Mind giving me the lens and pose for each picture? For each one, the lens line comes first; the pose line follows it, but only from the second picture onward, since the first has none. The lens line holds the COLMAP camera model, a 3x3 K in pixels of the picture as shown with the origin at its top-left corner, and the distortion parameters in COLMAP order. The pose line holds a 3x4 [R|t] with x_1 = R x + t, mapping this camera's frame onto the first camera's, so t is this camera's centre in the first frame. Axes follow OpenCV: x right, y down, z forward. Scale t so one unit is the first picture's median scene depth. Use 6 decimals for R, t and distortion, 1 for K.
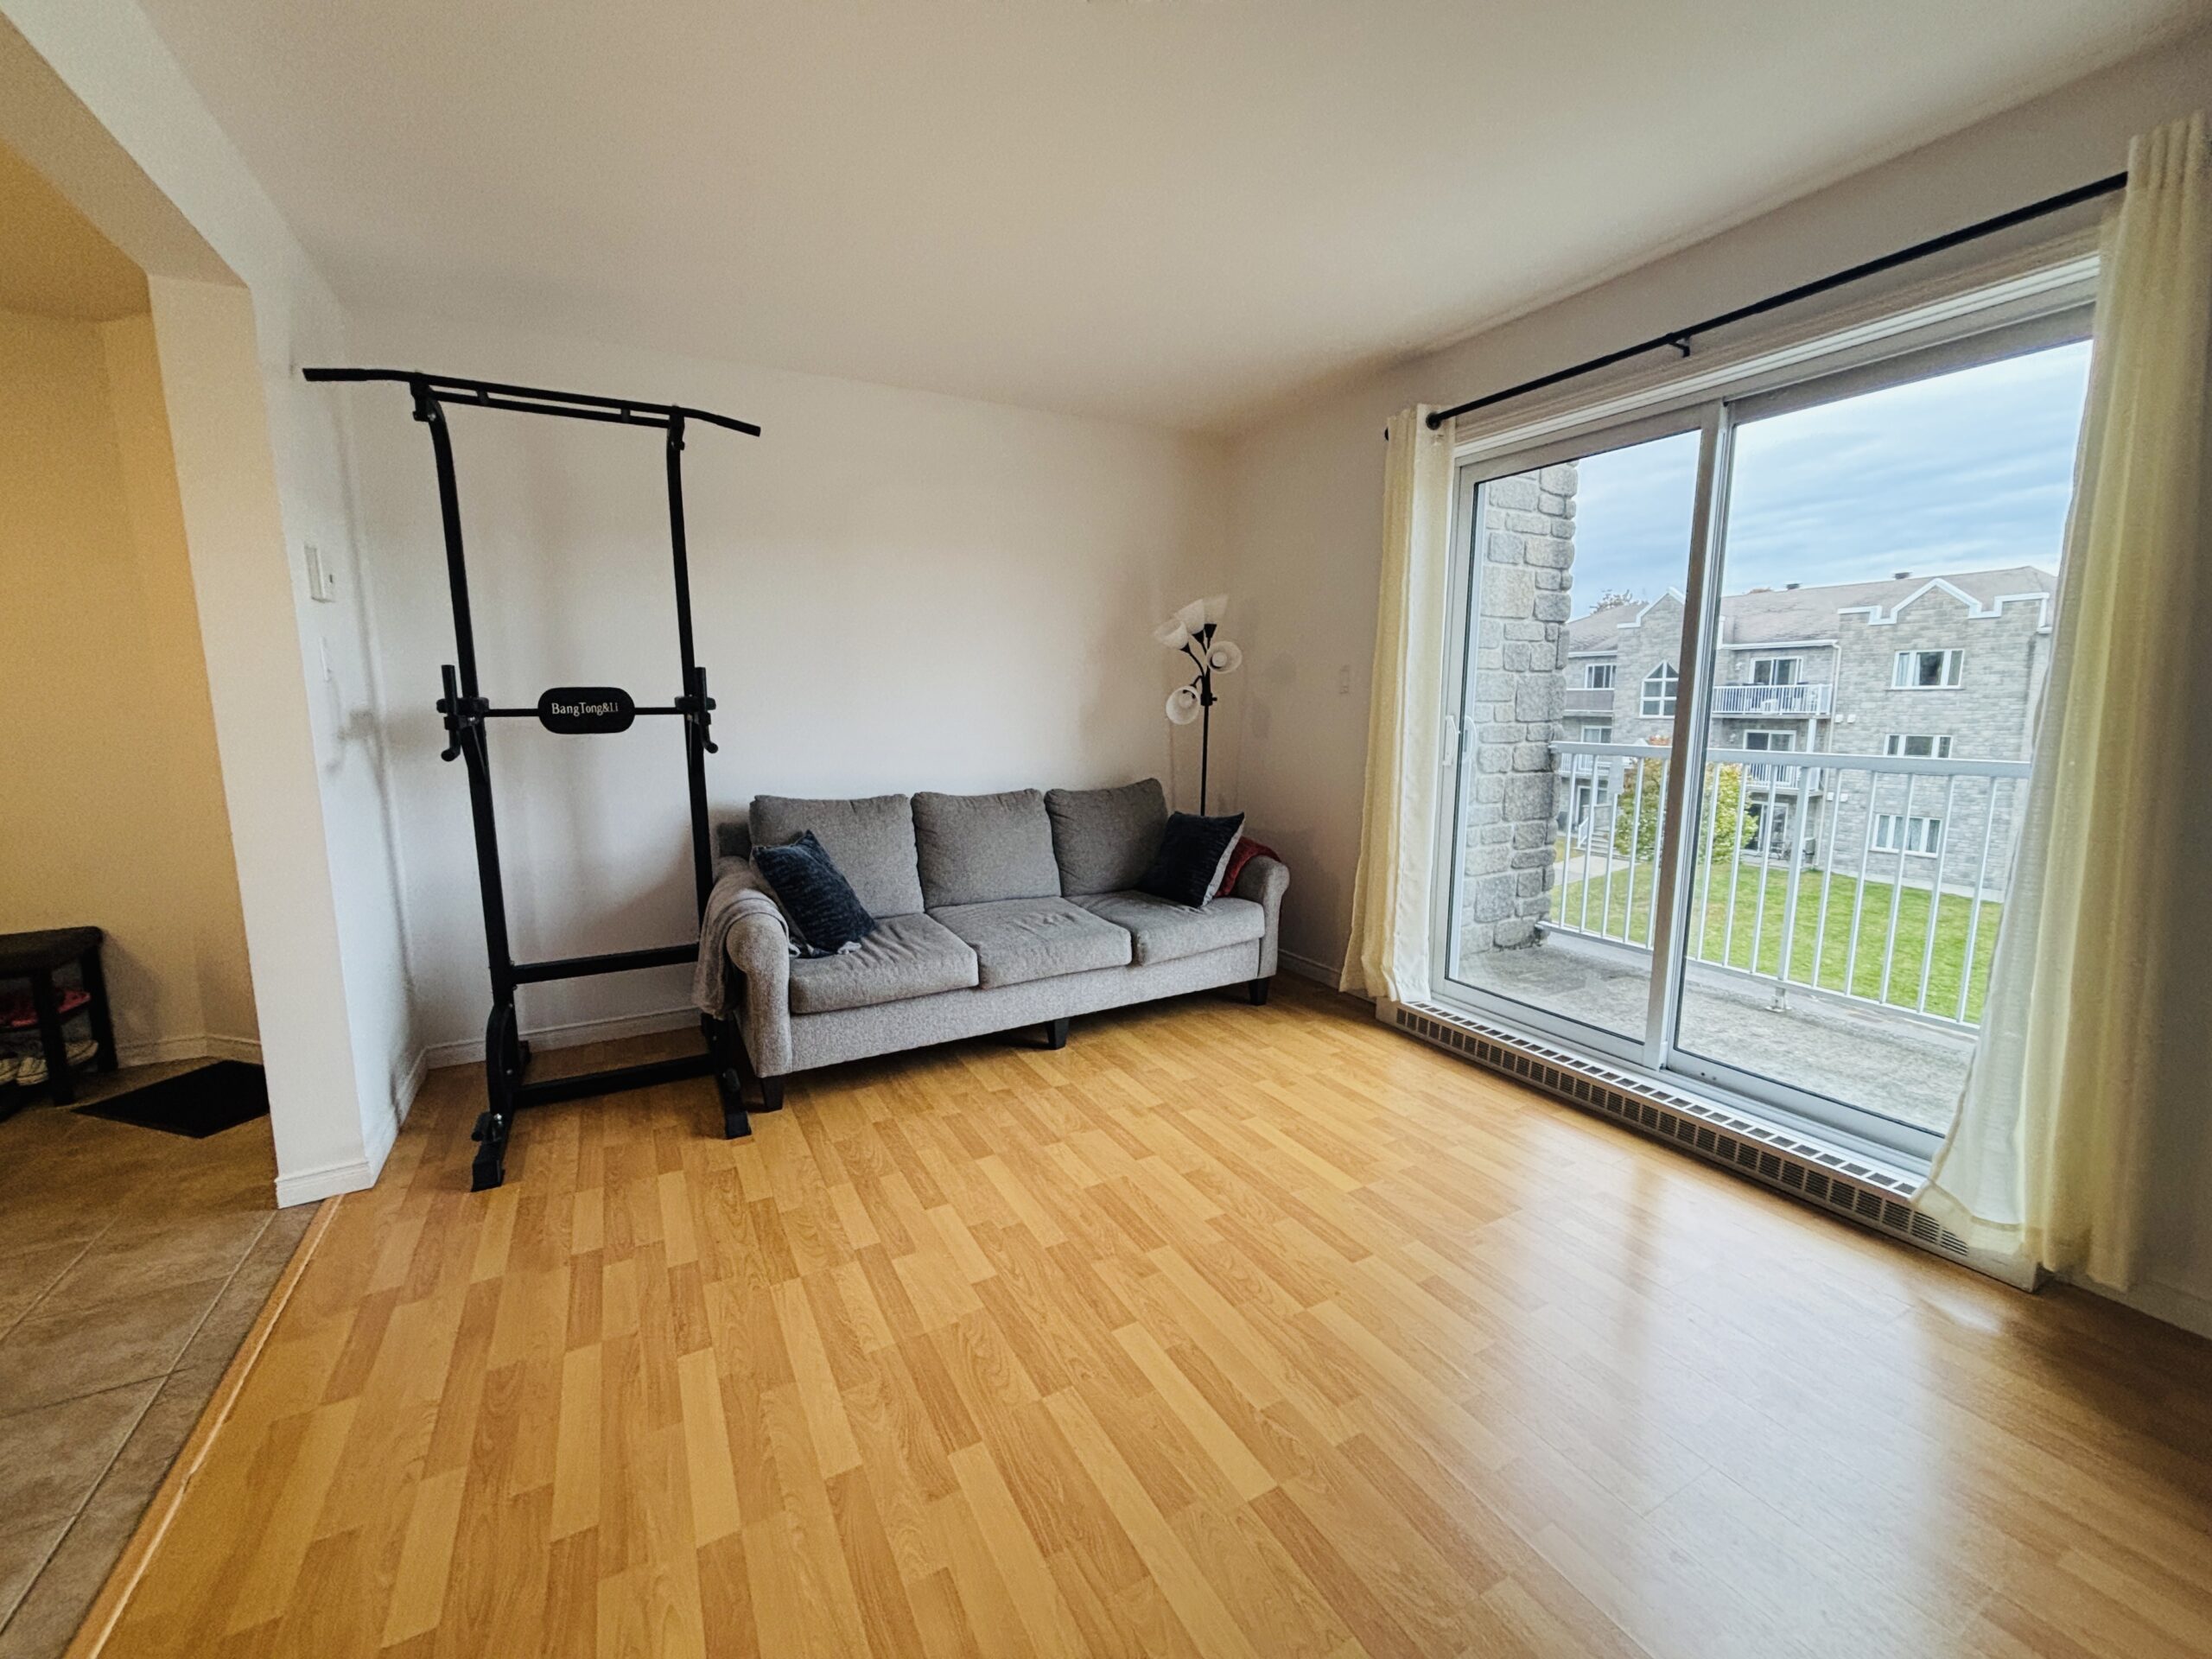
lens RADIAL K [[893.8, 0, 1100.1], [0, 893.8, 830.1], [0, 0, 1]] dist [0.014277, -0.004454]
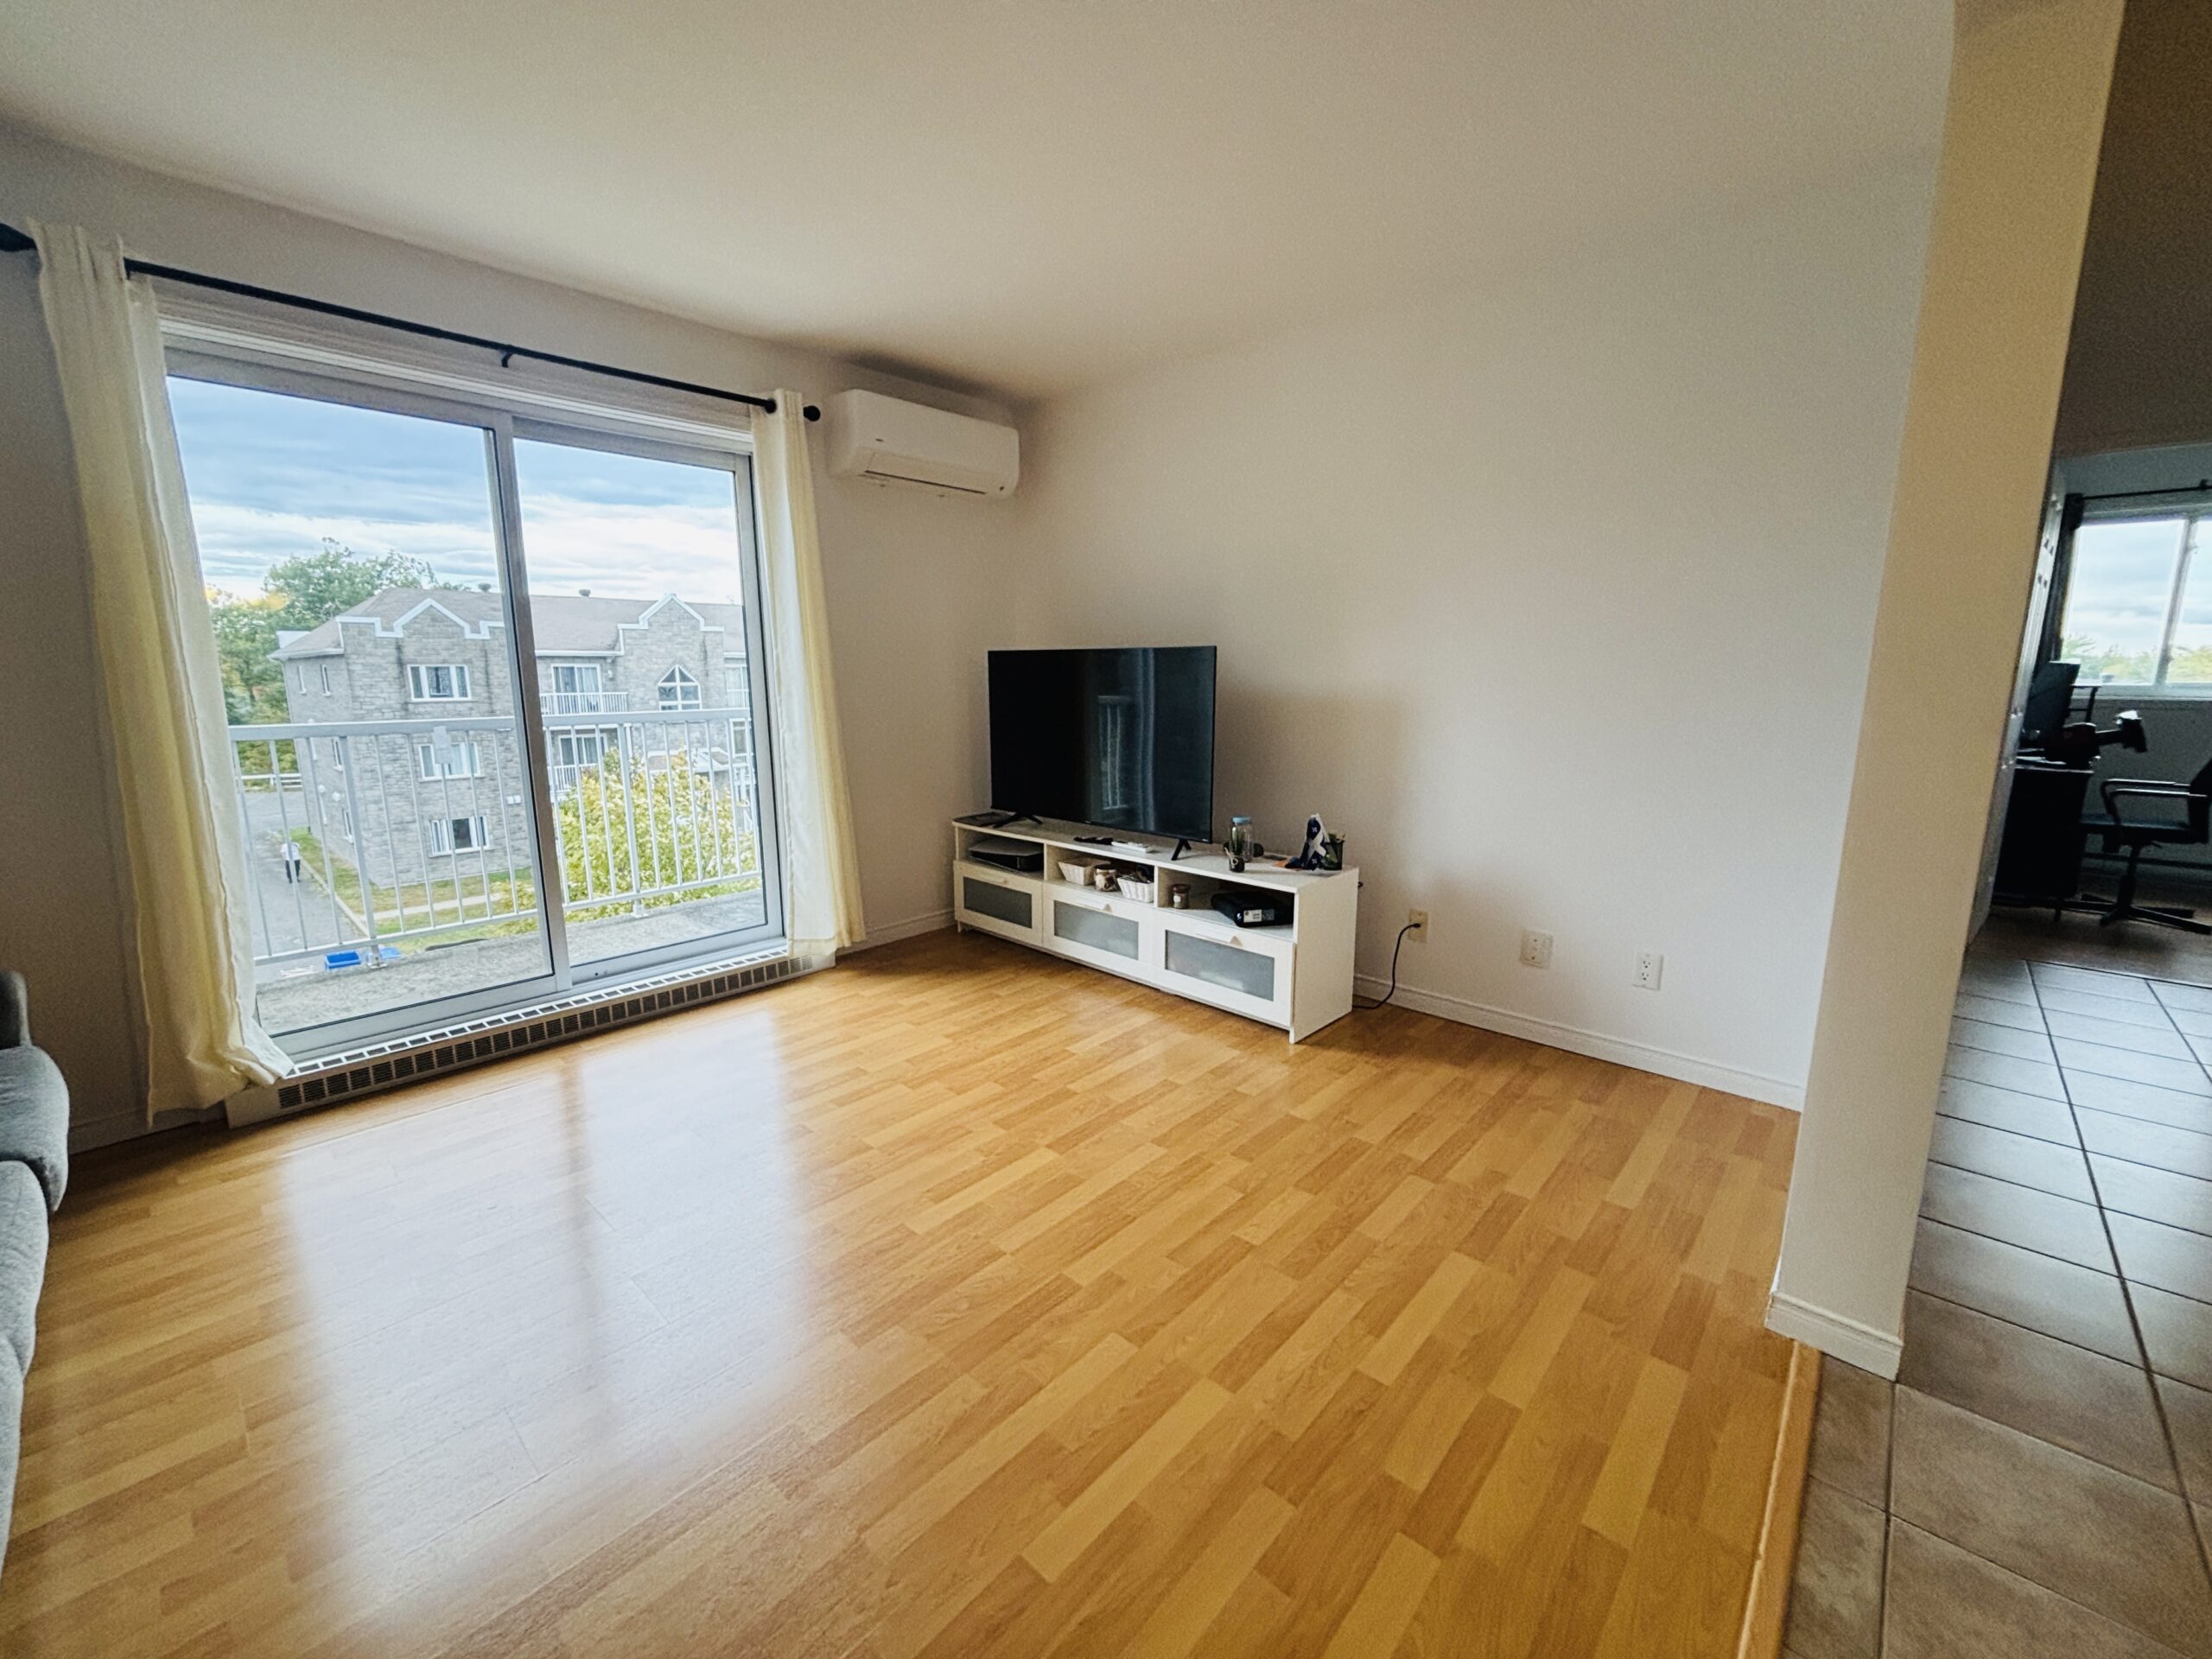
lens RADIAL K [[895.6, 0, 1093.6], [0, 895.6, 829.3], [0, 0, 1]] dist [0.022605, -0.022002]
pose [[-0.318374, -0.160864, 0.934217, -0.722360], [0.142779, 0.966117, 0.215016, -0.096405], [-0.937151, 0.201842, -0.284618, 0.720267]]
